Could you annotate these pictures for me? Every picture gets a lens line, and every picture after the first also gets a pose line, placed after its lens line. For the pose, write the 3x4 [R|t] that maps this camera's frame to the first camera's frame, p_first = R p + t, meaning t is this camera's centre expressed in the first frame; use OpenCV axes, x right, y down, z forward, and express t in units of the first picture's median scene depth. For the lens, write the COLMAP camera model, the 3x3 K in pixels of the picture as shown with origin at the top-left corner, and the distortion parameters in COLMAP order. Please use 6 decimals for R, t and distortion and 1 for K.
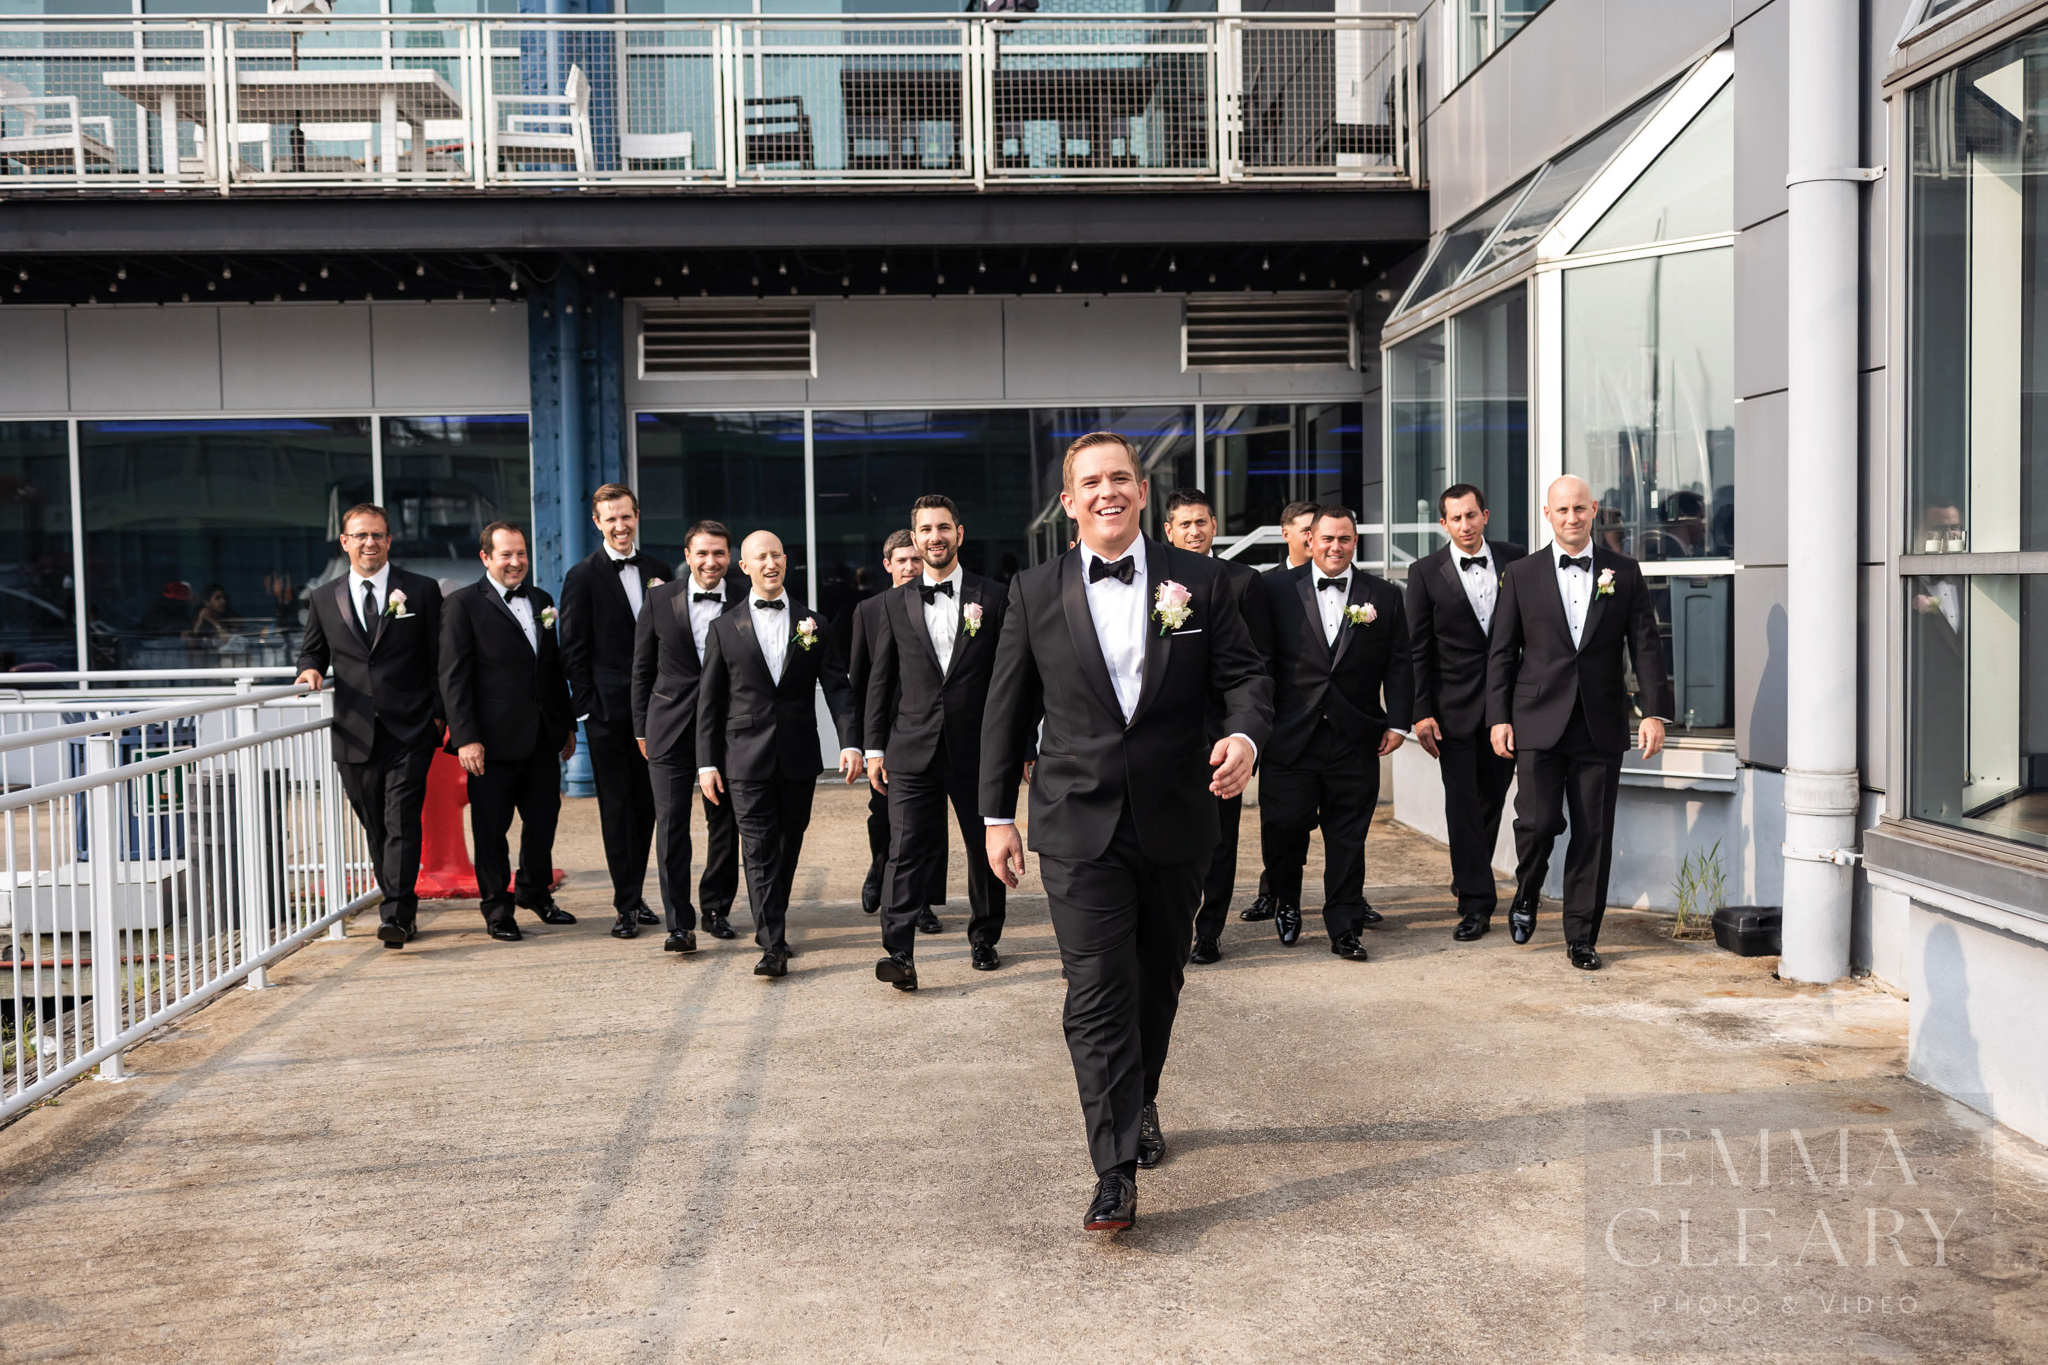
lens RADIAL K [[2032.8, 0, 1024.0], [0, 2032.8, 682.5], [0, 0, 1]] dist [-0.002991, -0.009550]
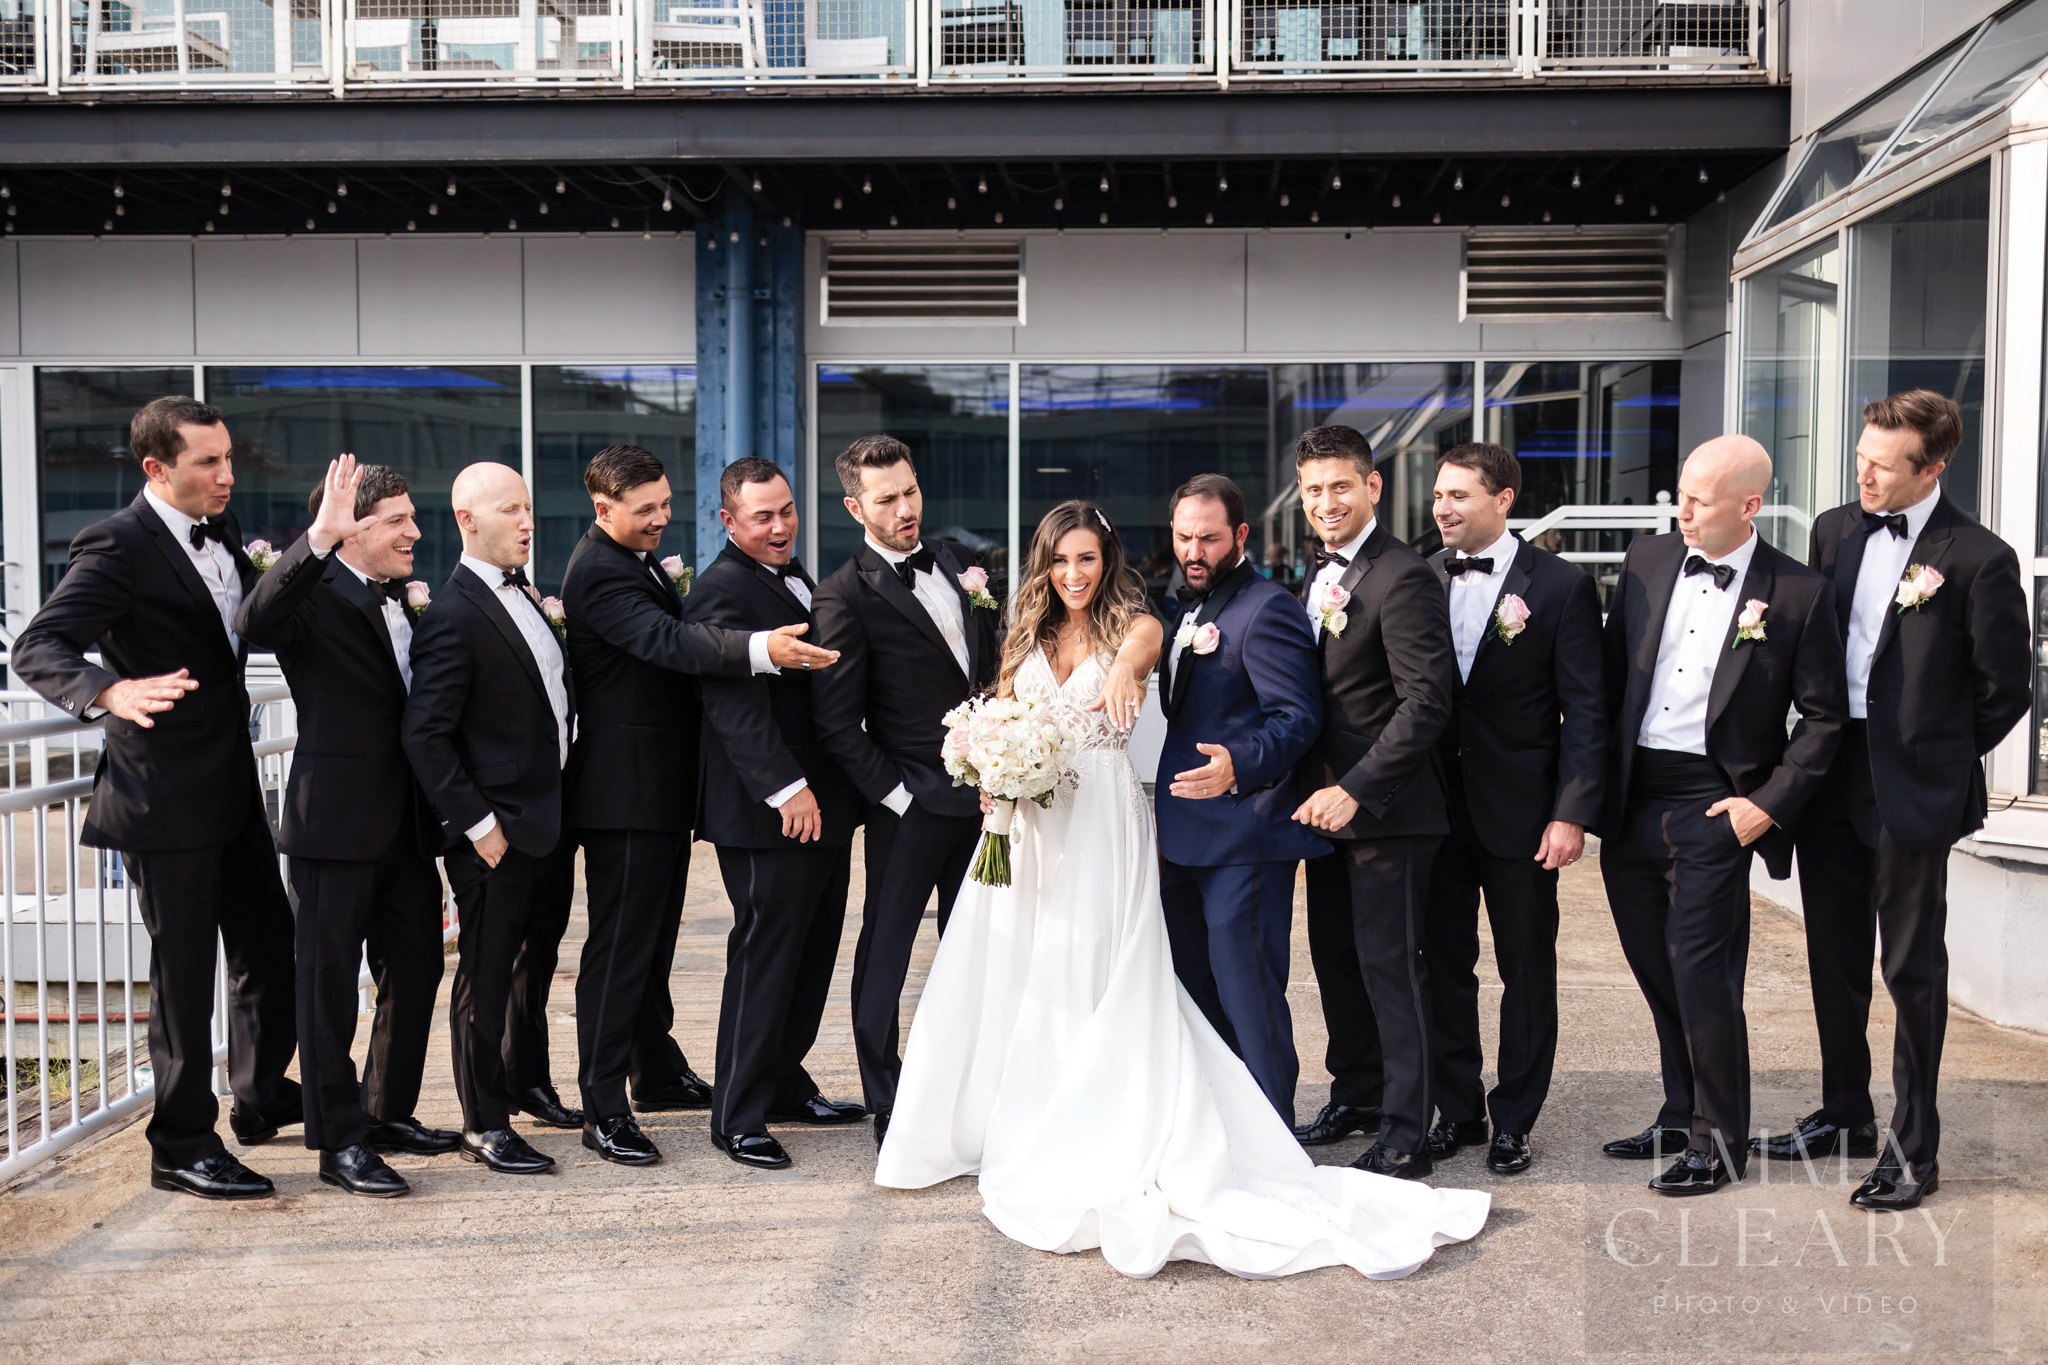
lens RADIAL K [[2032.8, 0, 1024.0], [0, 2032.8, 682.5], [0, 0, 1]] dist [-0.002991, -0.009550]
pose [[0.993464, 0.027640, -0.110747, -0.003947], [-0.026960, 0.999607, 0.007635, -0.006864], [0.110914, -0.004599, 0.993819, 0.170794]]
